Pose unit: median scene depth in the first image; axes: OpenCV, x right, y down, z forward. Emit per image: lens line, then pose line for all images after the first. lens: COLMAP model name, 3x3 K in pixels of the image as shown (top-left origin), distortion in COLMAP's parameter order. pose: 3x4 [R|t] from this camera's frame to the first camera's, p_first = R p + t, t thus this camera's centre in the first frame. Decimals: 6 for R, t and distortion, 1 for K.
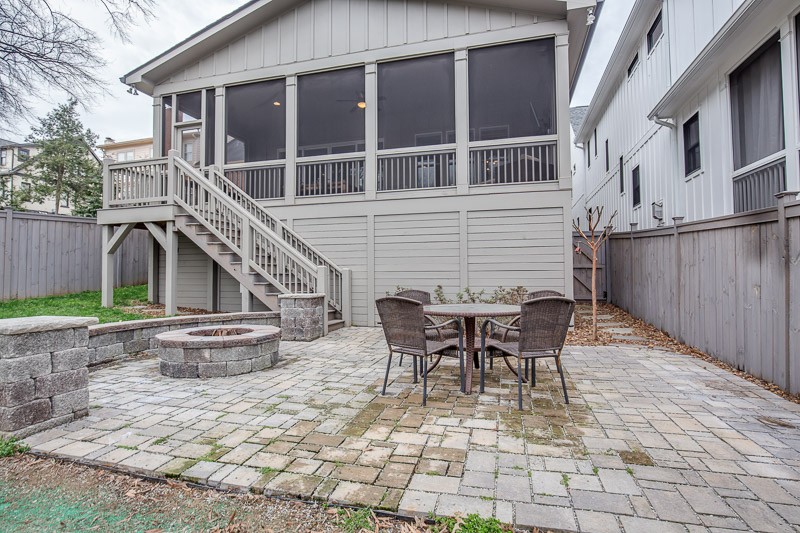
lens RADIAL K [[419.6, 0, 398.1], [0, 419.6, 268.1], [0, 0, 1]] dist [-0.018406, 0.000030]
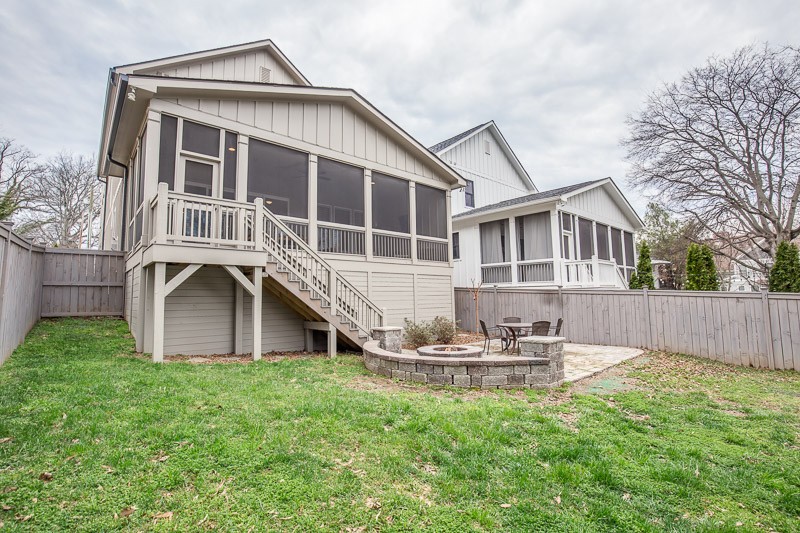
lens RADIAL K [[361.1, 0, 398.6], [0, 361.1, 262.6], [0, 0, 1]] dist [-0.018439, -0.000065]
pose [[0.543721, 0.077243, 0.835704, -1.091778], [-0.005502, 0.996062, -0.088486, -0.047678], [-0.839248, 0.043513, 0.542005, 0.236391]]
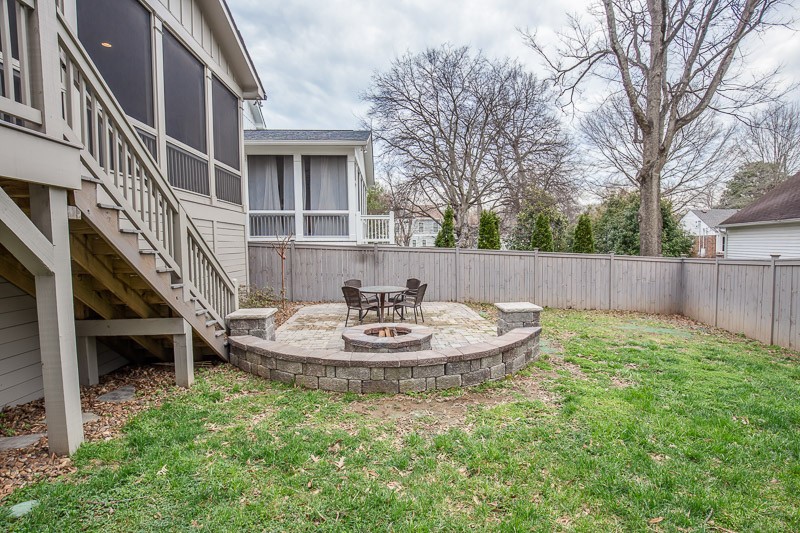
lens RADIAL K [[391.0, 0, 394.2], [0, 391.0, 269.1], [0, 0, 1]] dist [-0.032339, 0.000423]
pose [[-0.304125, -0.055348, 0.951023, -0.932504], [-0.009397, 0.998436, 0.055103, -0.066439], [-0.952586, 0.007821, -0.304170, 0.827463]]
